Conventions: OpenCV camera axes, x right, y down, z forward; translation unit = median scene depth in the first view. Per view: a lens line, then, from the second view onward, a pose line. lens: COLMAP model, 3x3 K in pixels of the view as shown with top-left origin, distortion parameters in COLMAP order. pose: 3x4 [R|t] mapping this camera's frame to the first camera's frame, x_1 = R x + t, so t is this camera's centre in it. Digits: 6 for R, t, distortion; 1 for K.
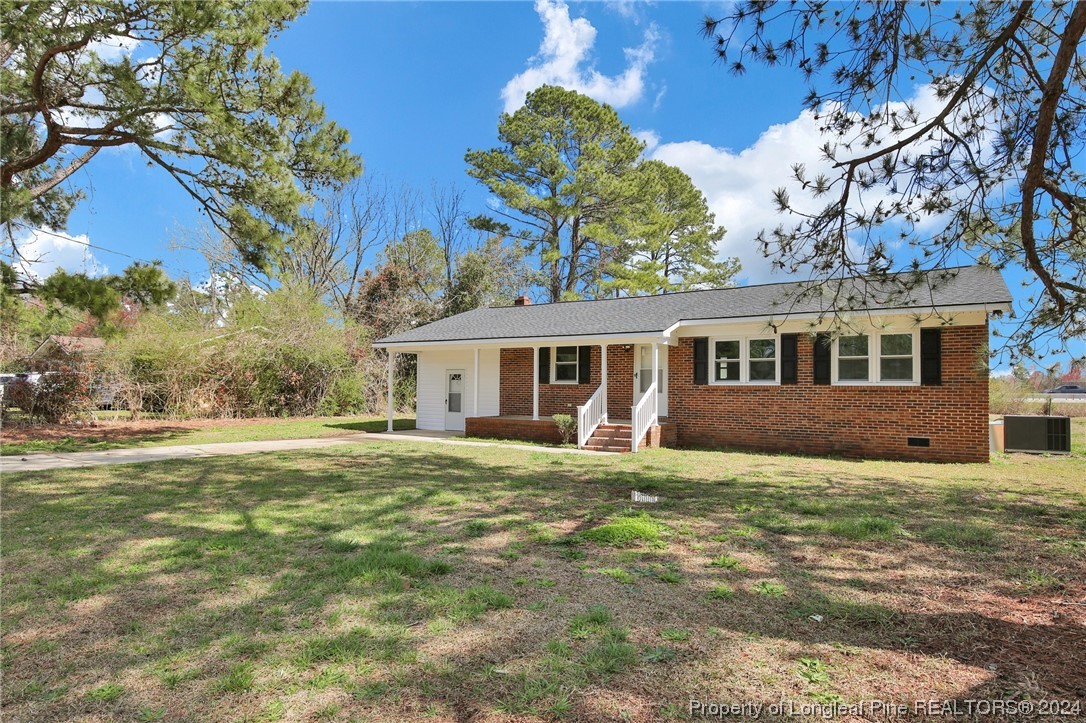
lens RADIAL K [[635.9, 0, 543.0], [0, 635.9, 361.5], [0, 0, 1]] dist [0.001240, 0.000322]
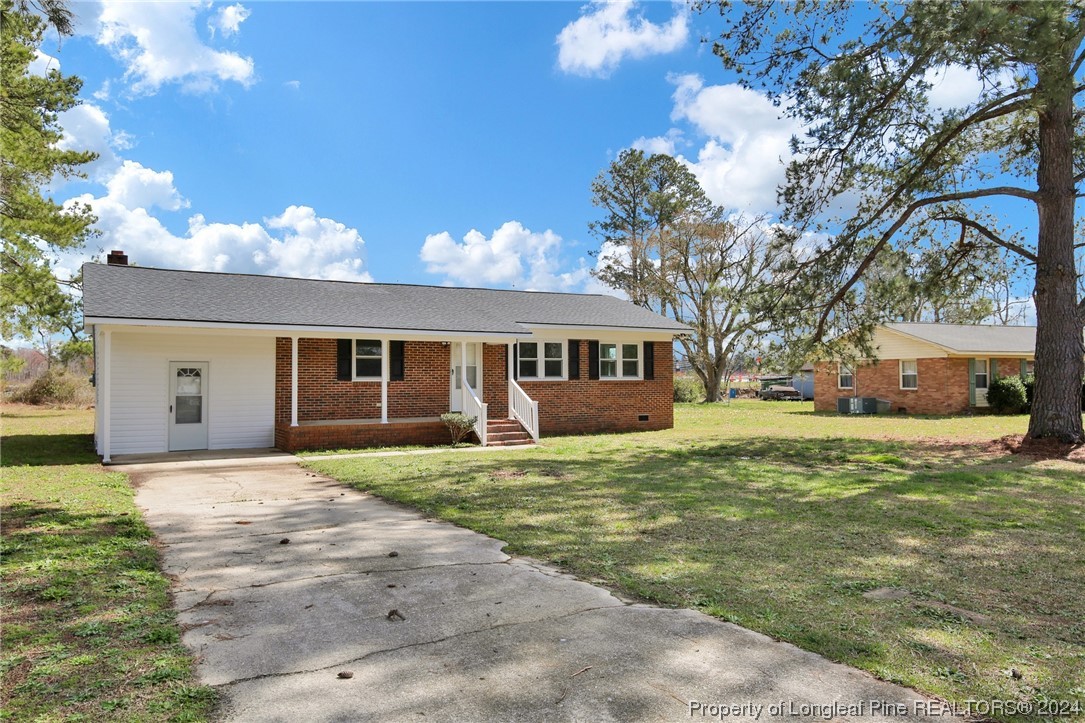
lens RADIAL K [[762.9, 0, 542.5], [0, 762.9, 361.5], [0, 0, 1]] dist [0.003494, 0.000585]
pose [[0.429761, 0.008434, 0.902903, -0.995302], [-0.032465, 0.999454, 0.006117, -0.007226], [-0.902359, -0.031942, 0.429800, 0.404852]]
